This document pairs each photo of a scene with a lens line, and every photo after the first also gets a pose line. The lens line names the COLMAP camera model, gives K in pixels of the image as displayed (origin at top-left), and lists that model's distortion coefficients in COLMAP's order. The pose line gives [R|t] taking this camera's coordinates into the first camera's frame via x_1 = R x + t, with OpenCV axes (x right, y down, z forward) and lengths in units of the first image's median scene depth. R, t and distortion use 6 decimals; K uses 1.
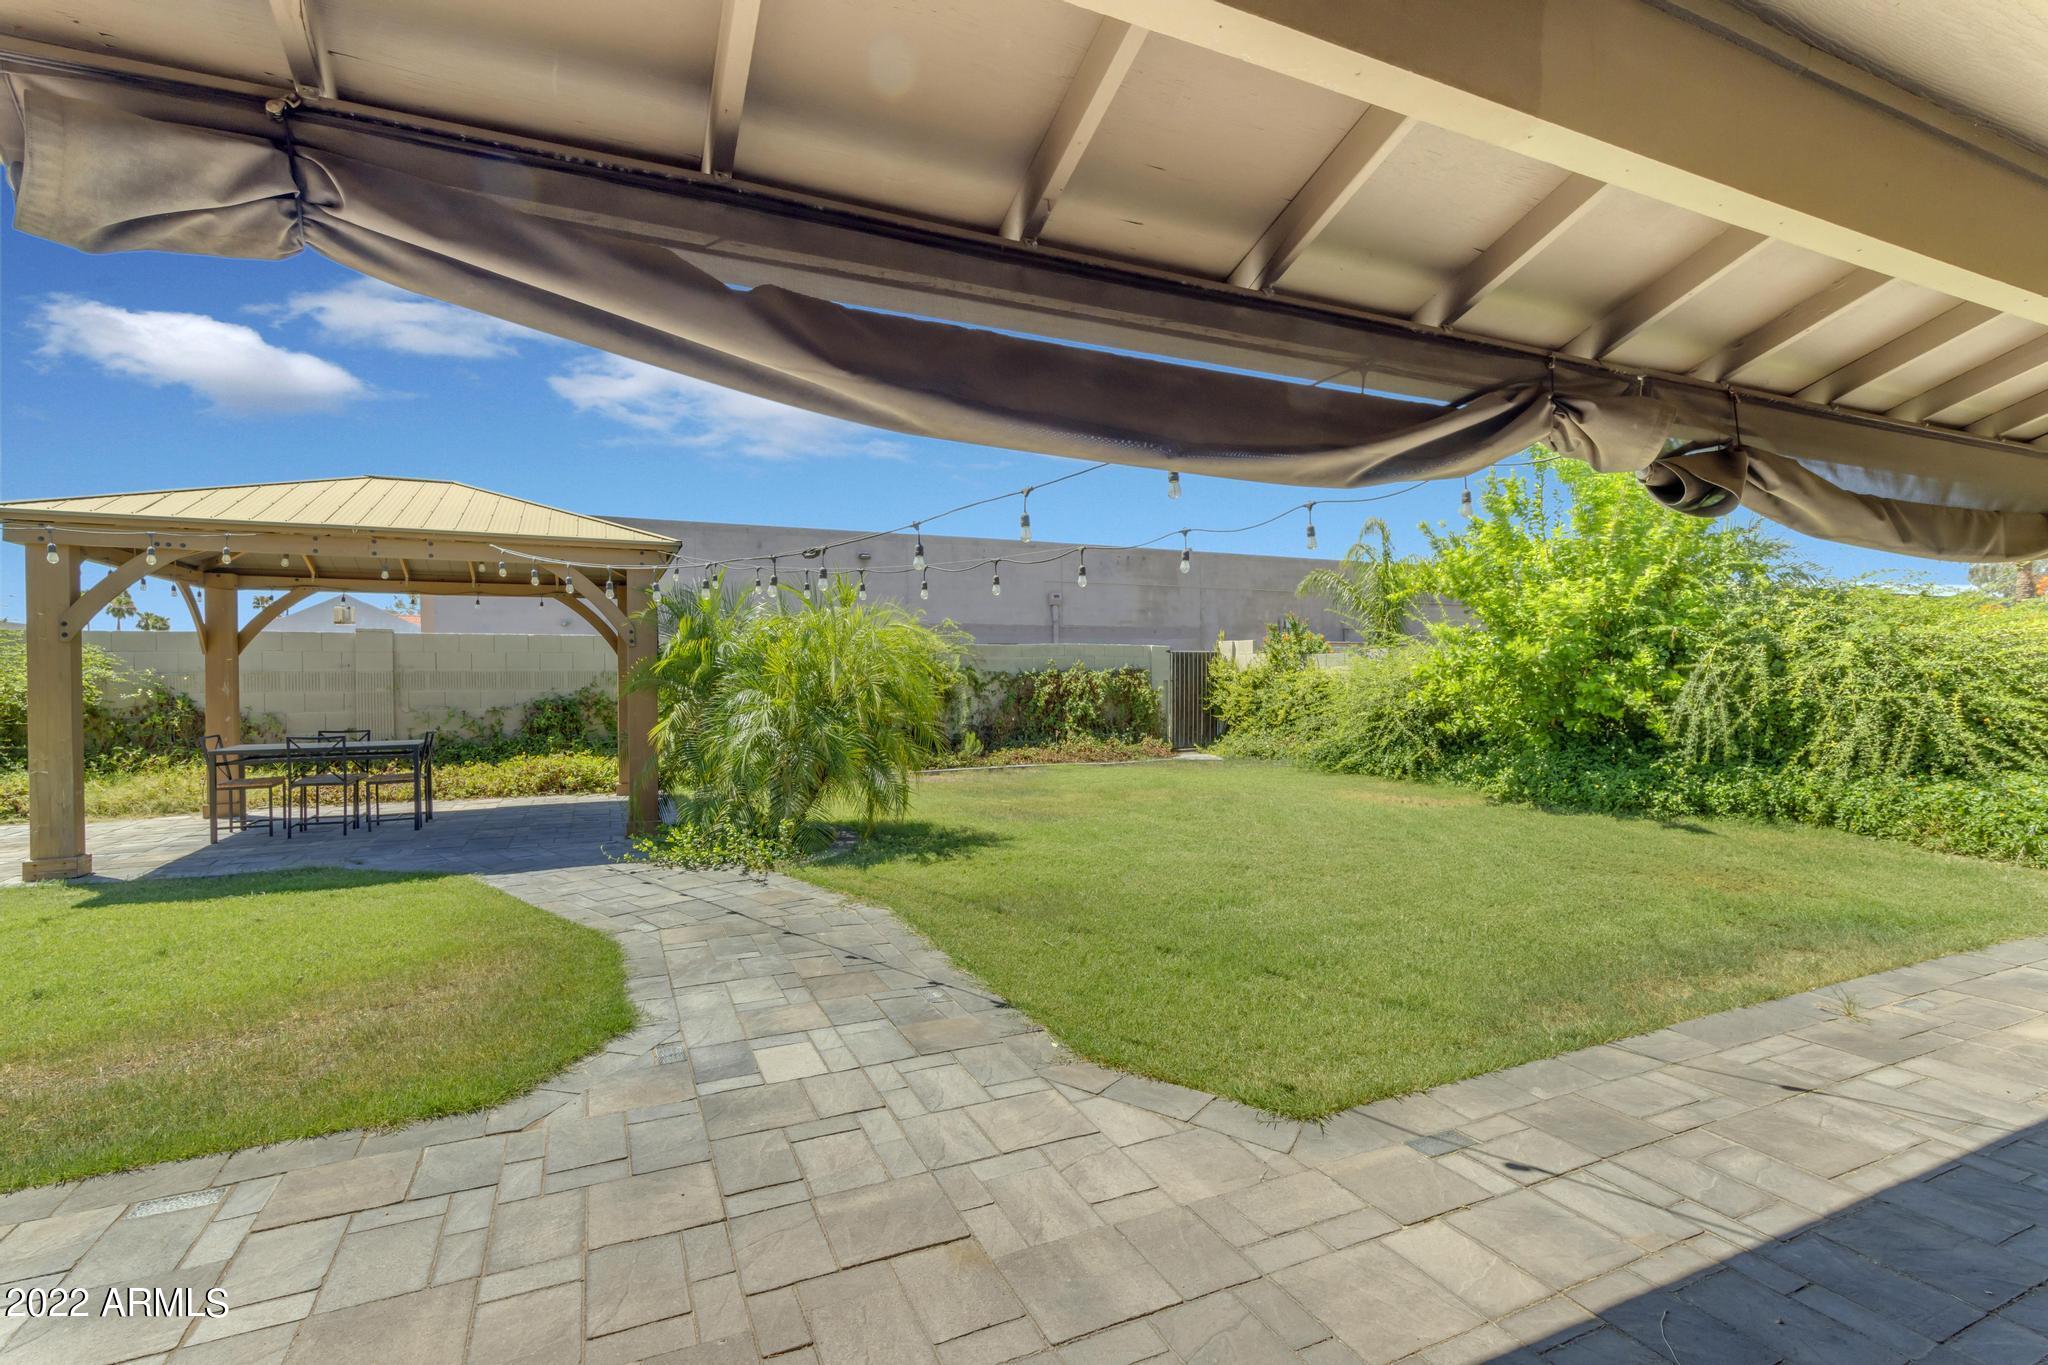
lens RADIAL K [[941.6, 0, 1019.9], [0, 941.6, 684.7], [0, 0, 1]] dist [0.002659, 0.000392]
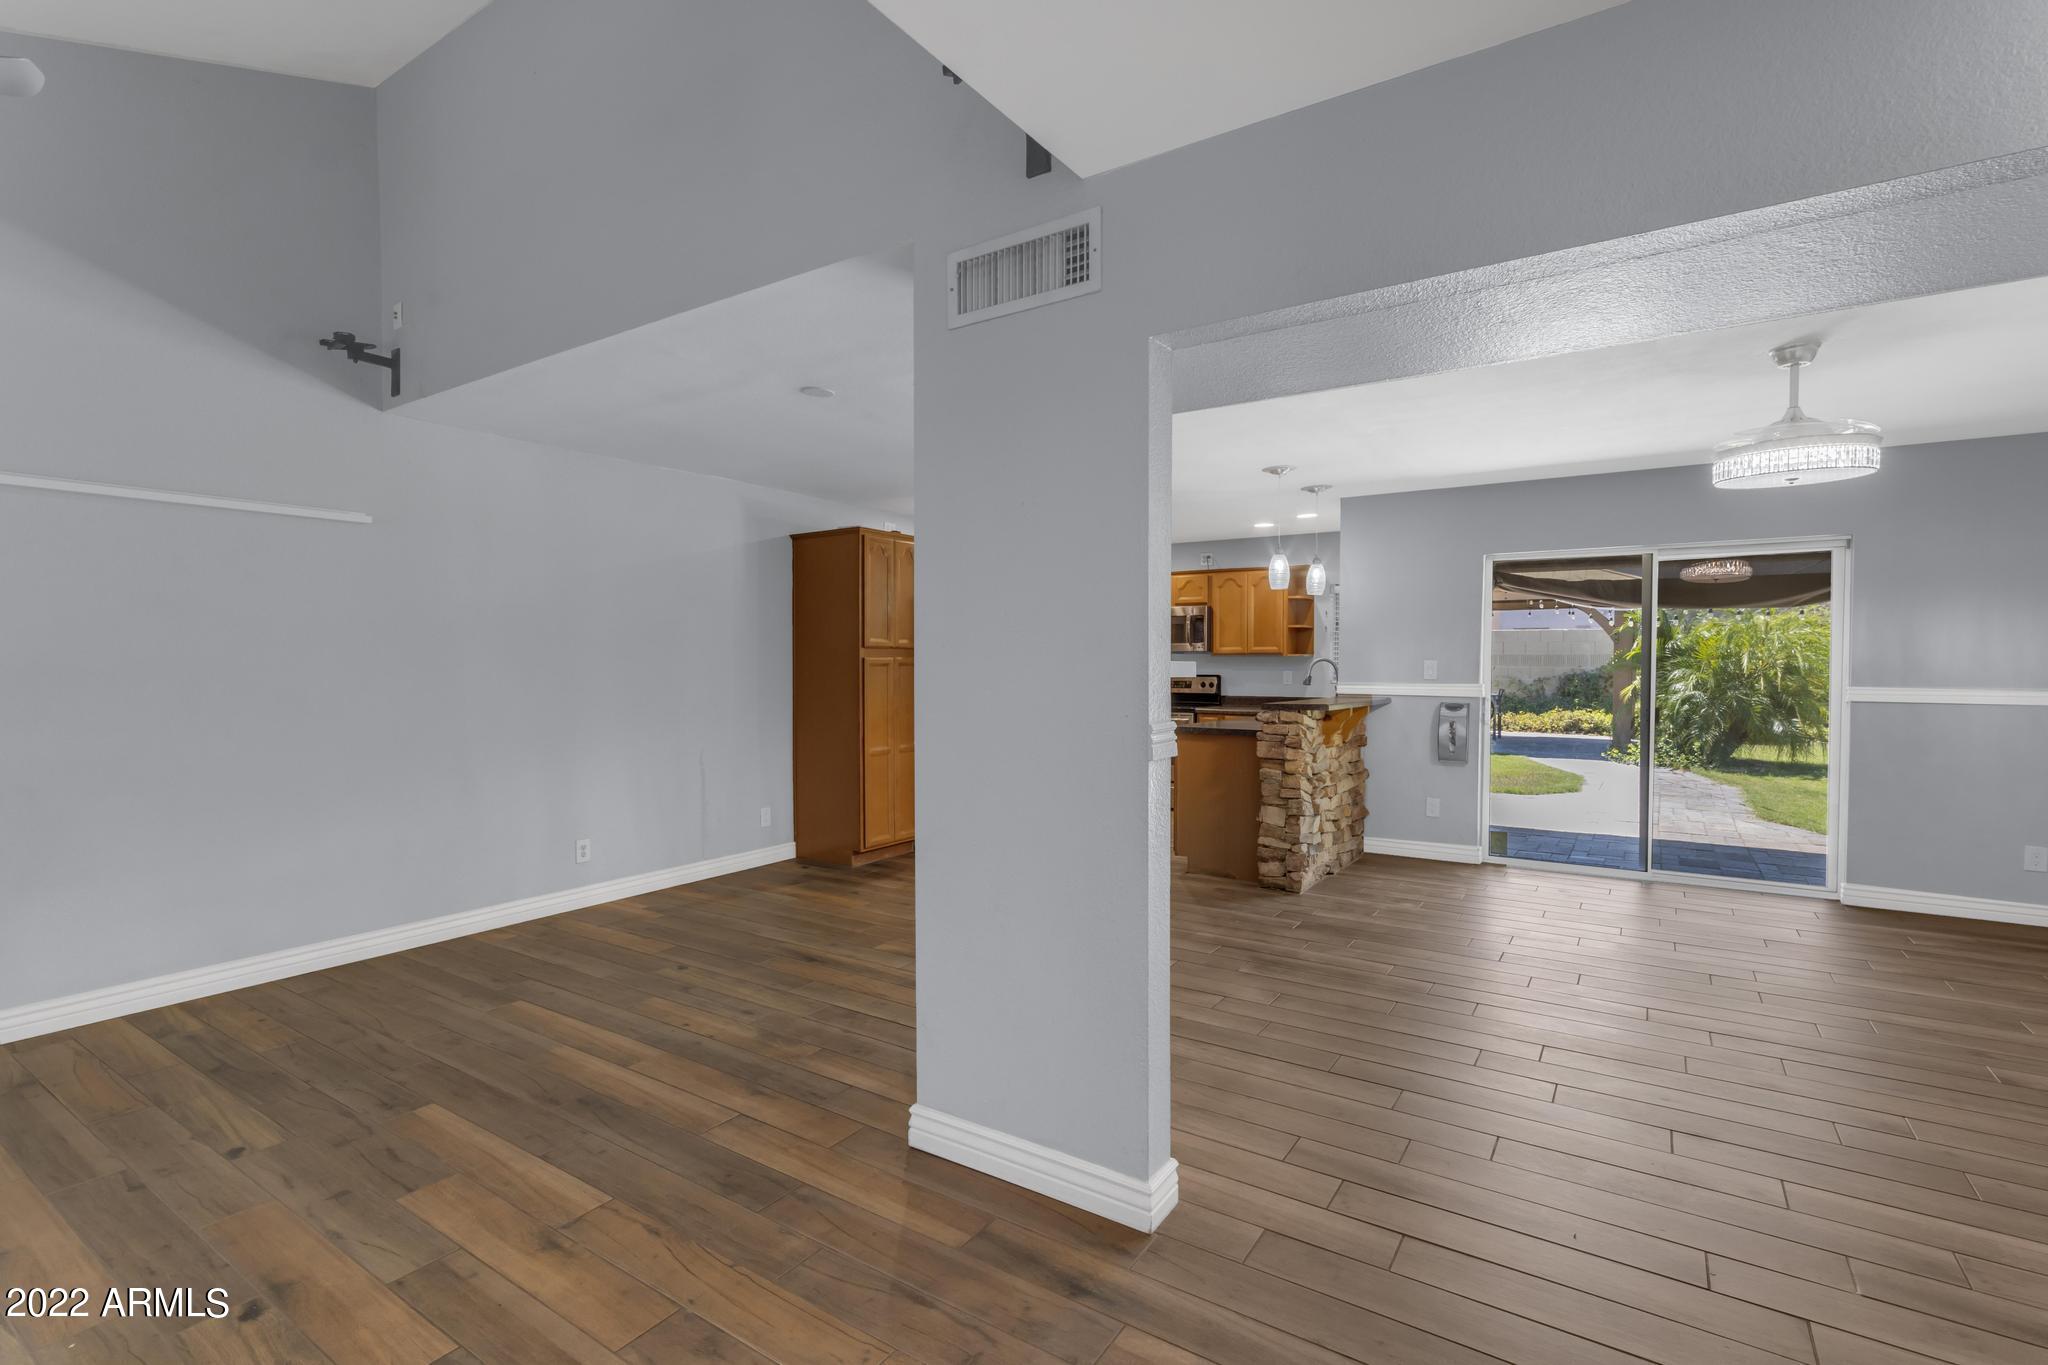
lens RADIAL K [[941.6, 0, 1019.9], [0, 941.6, 684.7], [0, 0, 1]] dist [0.002659, 0.000392]
pose [[0.522398, 0.030675, -0.852150, 0.415317], [-0.009813, 0.999503, 0.029963, -0.003571], [0.852645, -0.007290, 0.522440, -0.703607]]
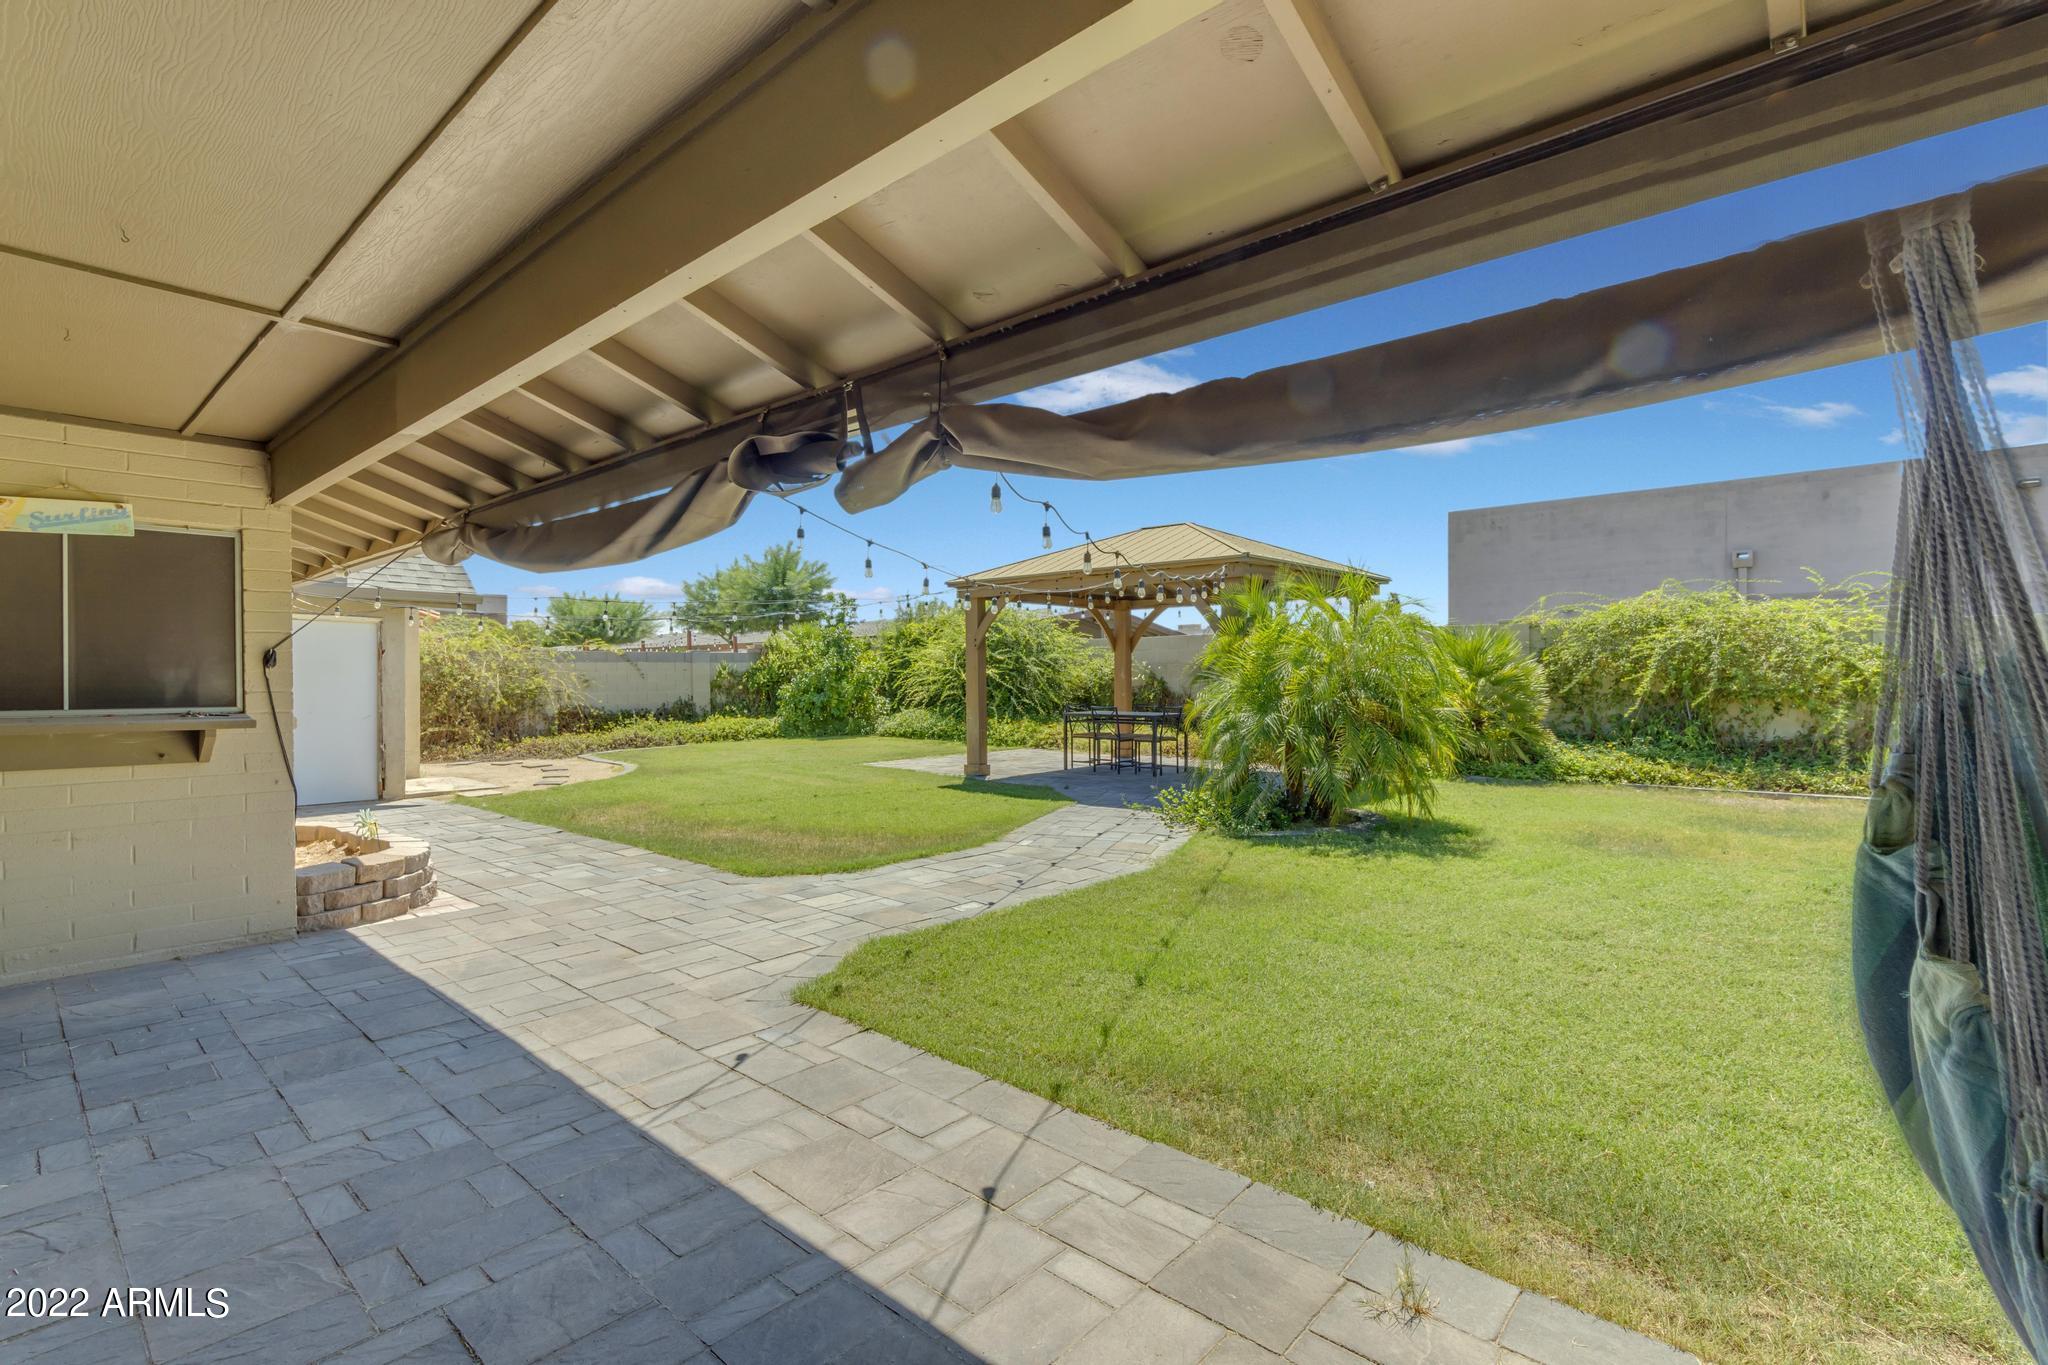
lens RADIAL K [[943.3, 0, 1024.0], [0, 943.3, 682.5], [0, 0, 1]] dist [0.002760, 0.000273]
pose [[0.396333, 0.015592, -0.917974, 0.517829], [-0.004891, 0.999877, 0.014871, -0.005485], [0.918094, -0.001404, 0.396361, 0.235991]]
